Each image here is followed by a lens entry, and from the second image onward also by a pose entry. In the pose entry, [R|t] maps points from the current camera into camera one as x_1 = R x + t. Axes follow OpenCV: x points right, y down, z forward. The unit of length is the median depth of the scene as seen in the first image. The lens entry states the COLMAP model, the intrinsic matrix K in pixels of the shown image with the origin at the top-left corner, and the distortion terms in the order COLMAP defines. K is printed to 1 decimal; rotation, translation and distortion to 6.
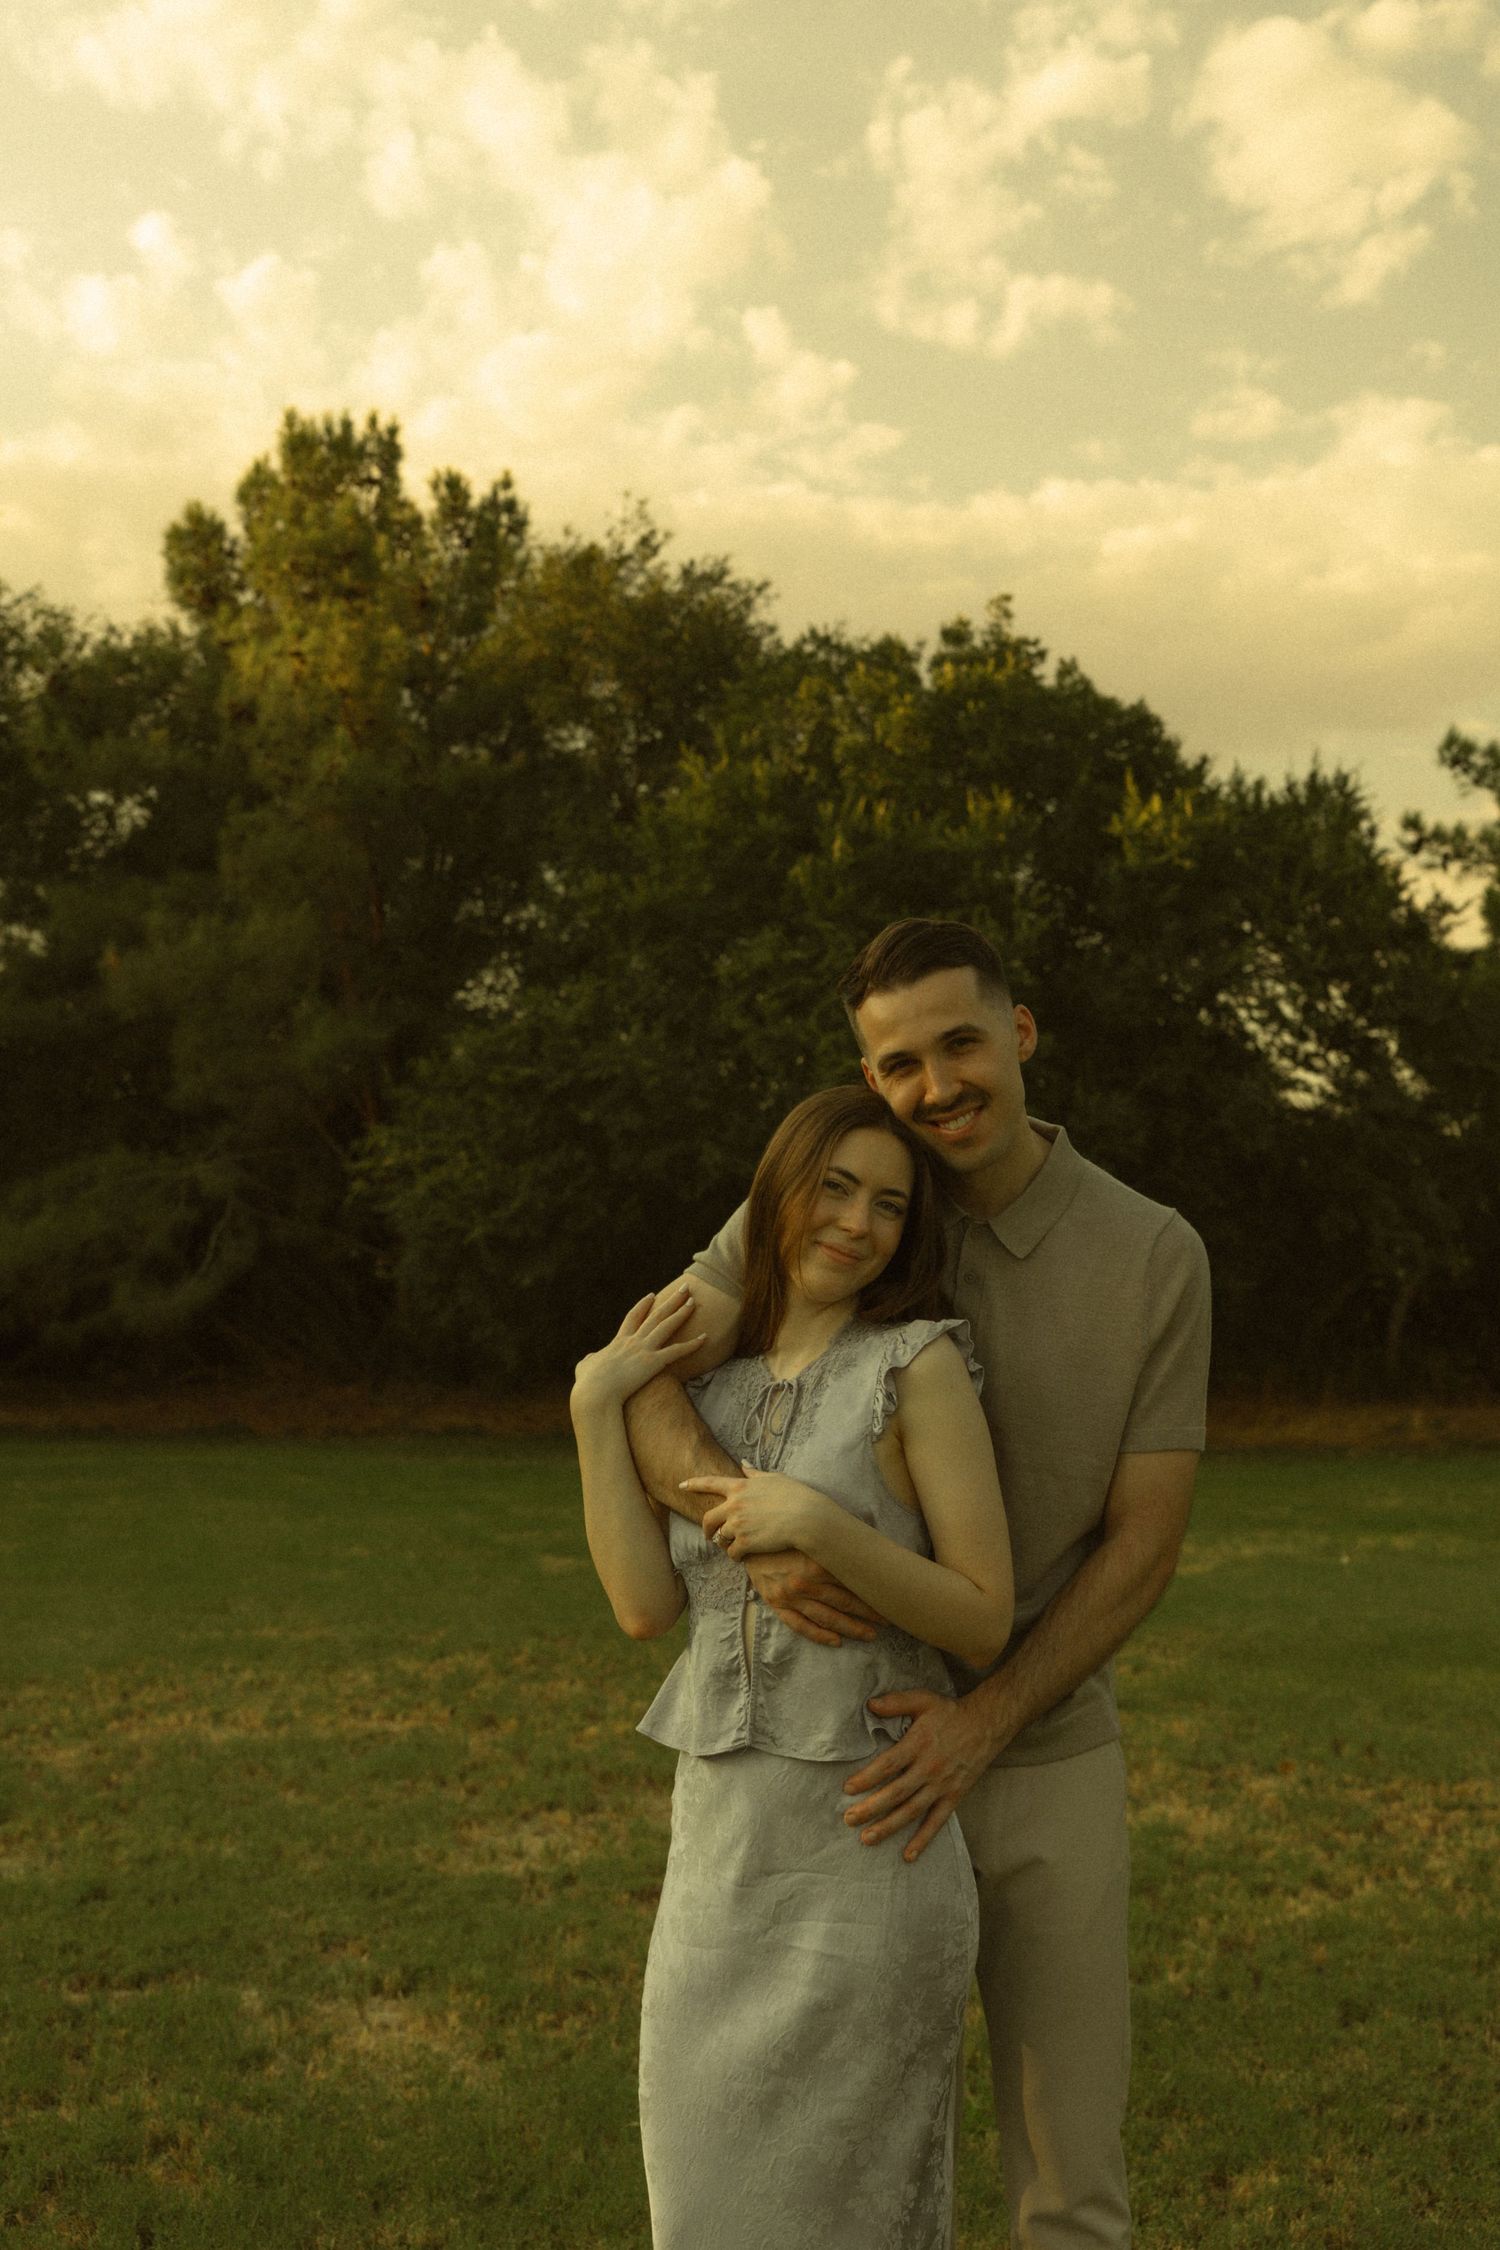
lens RADIAL K [[2859.0, 0, 724.1], [0, 2859.0, 1148.6], [0, 0, 1]] dist [0.005872, 0.000000]
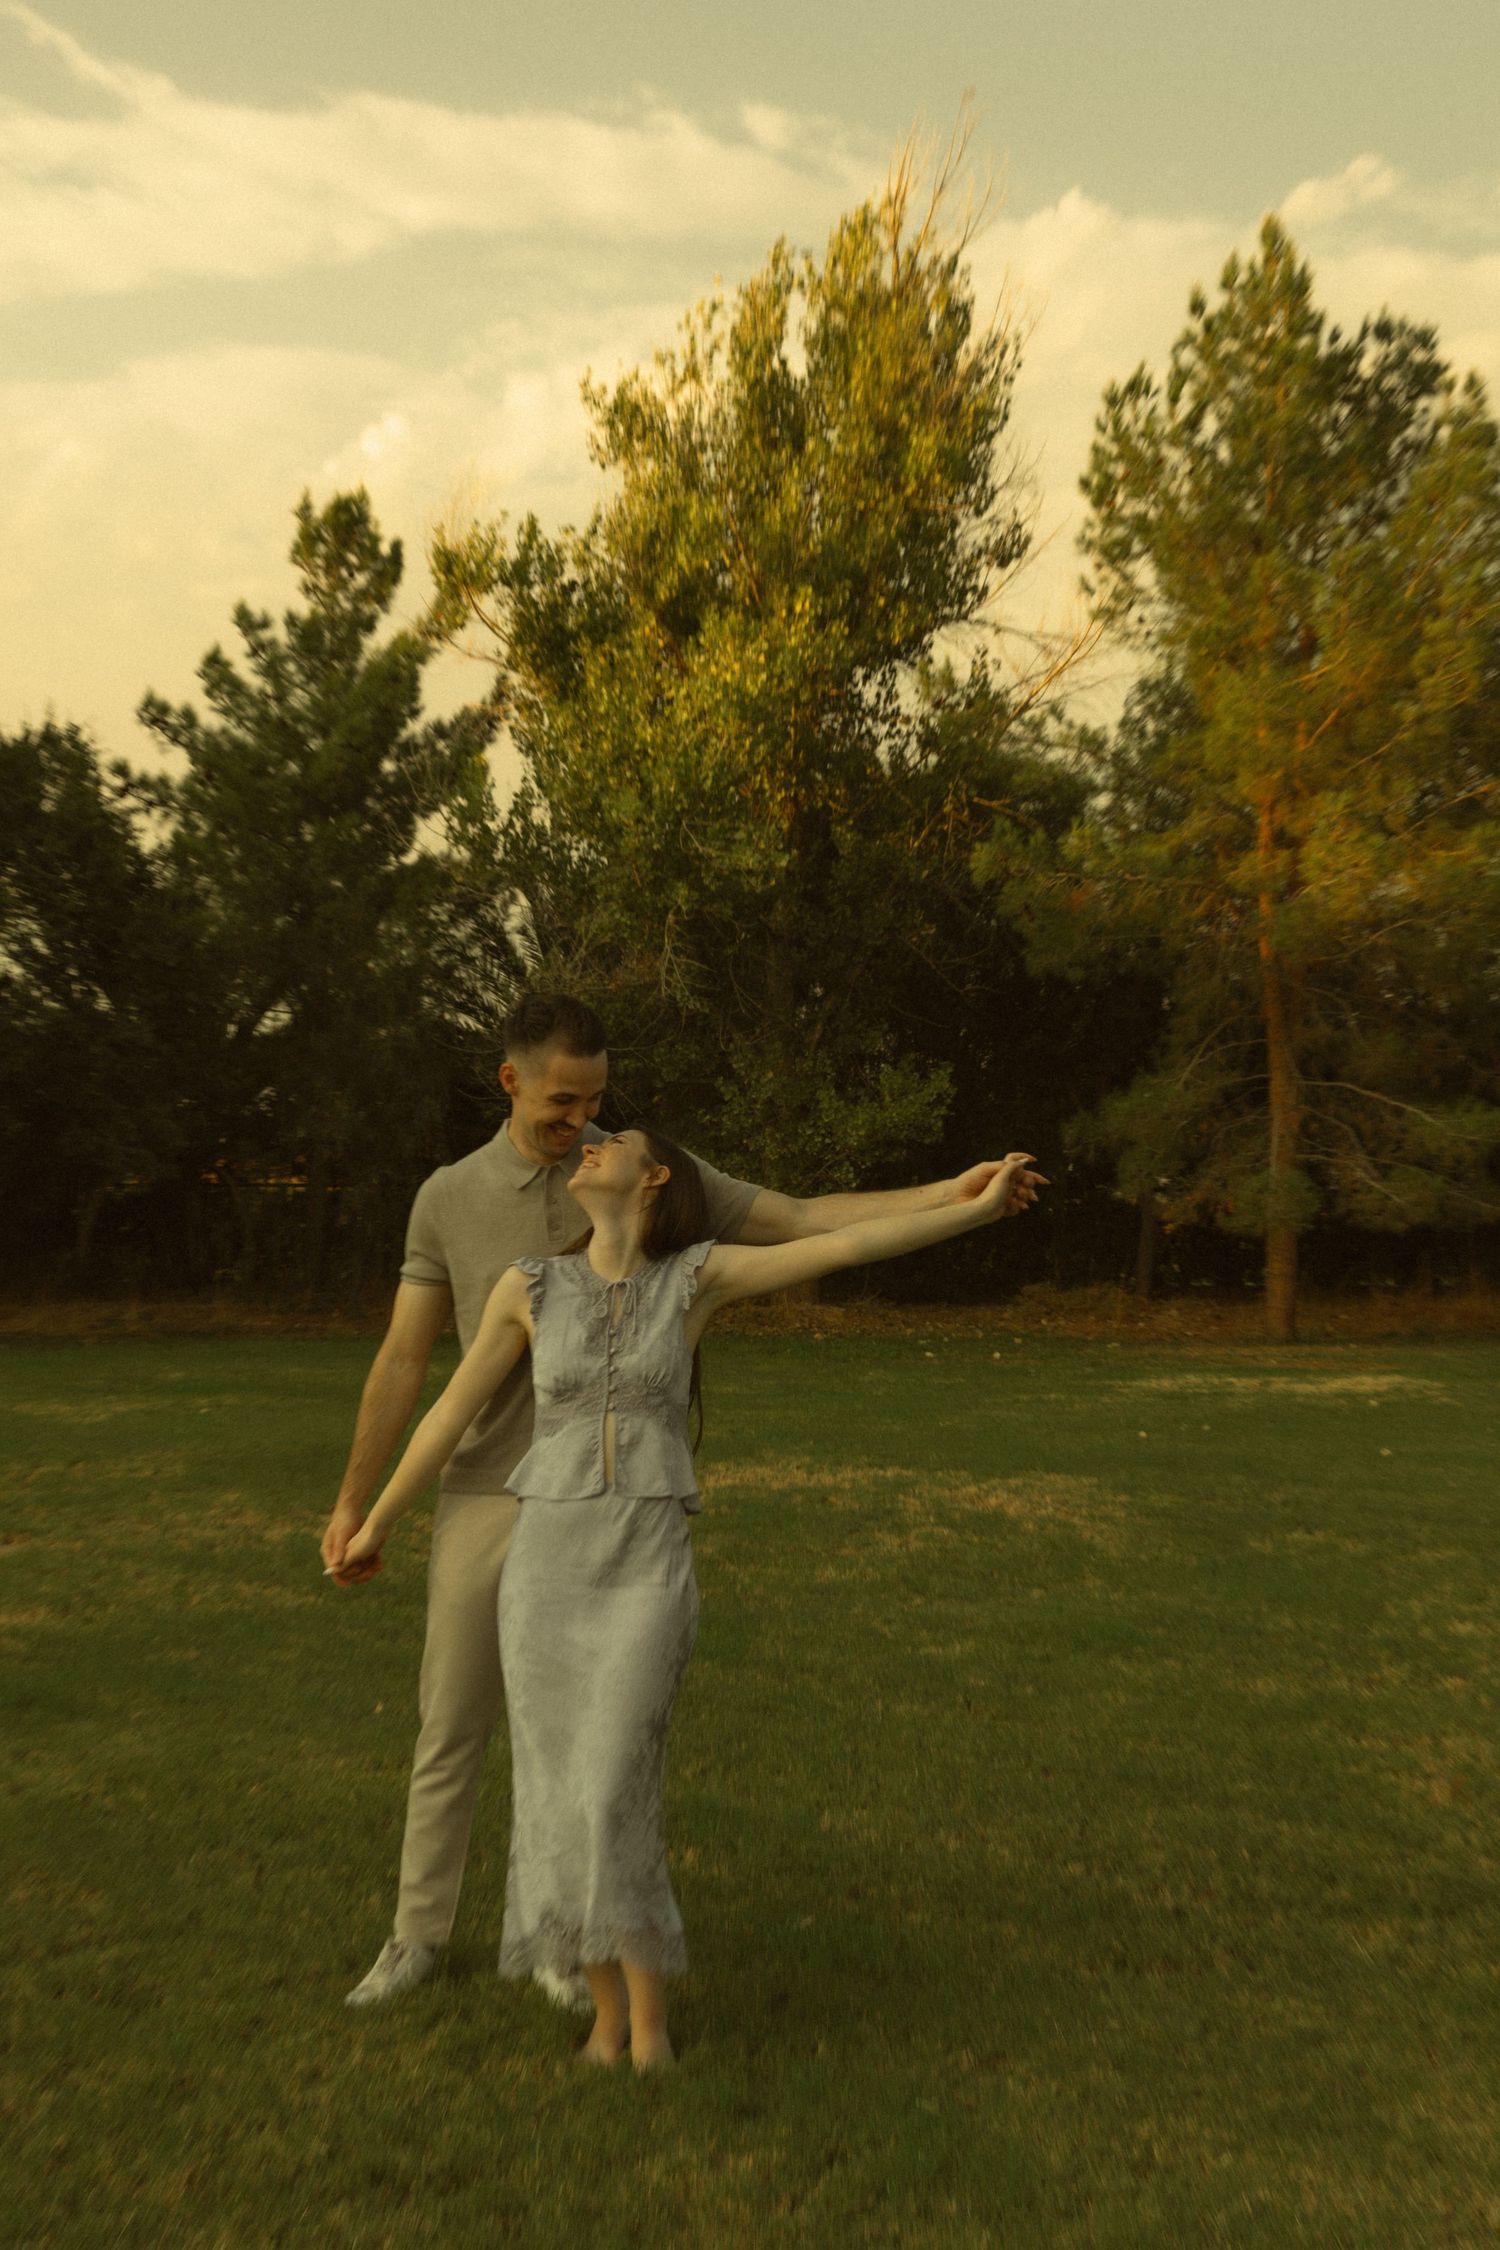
lens RADIAL K [[3046.3, 0, 786.5], [0, 3046.3, 1142.8], [0, 0, 1]] dist [0.017530, 0.000000]
pose [[0.870253, 0.019829, 0.492206, -0.120298], [-0.037694, 0.998941, 0.026401, -0.012610], [-0.491161, -0.041529, 0.870078, -0.161526]]
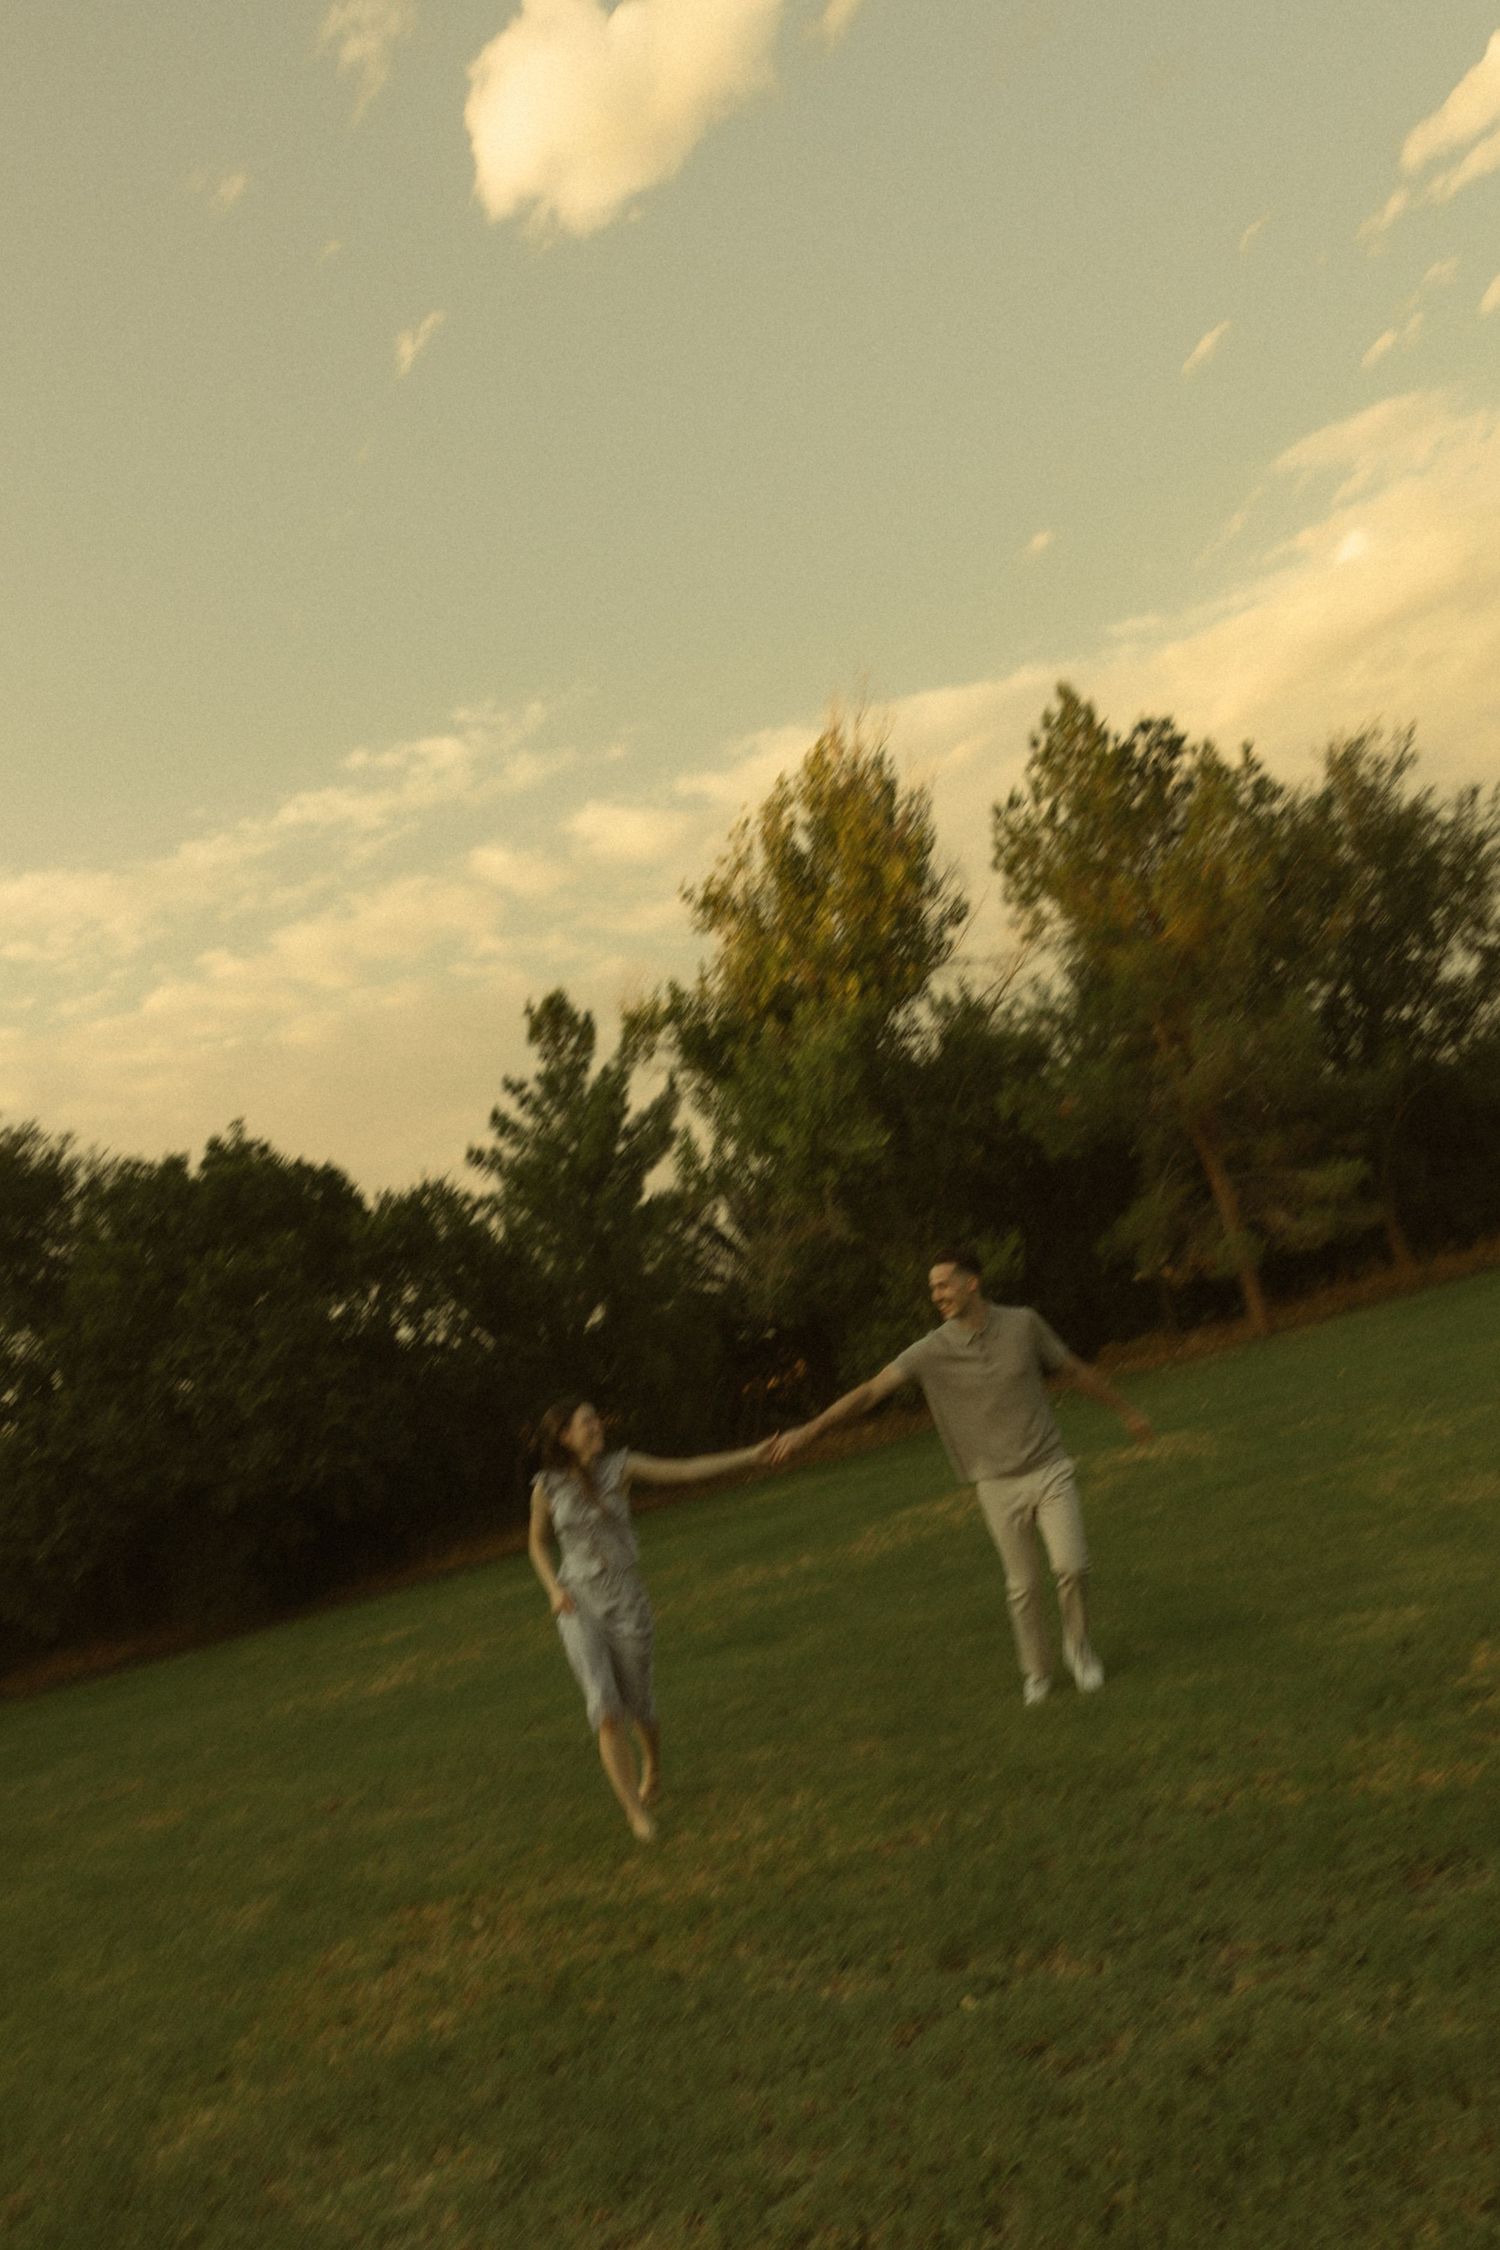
lens RADIAL K [[2155.0, 0, 782.6], [0, 2155.0, 1133.8], [0, 0, 1]] dist [0.012015, 0.000000]
pose [[0.863029, -0.185631, 0.469810, -0.231067], [0.243753, 0.967627, -0.065439, -0.018561], [-0.442453, 0.170993, 0.880339, -0.293209]]
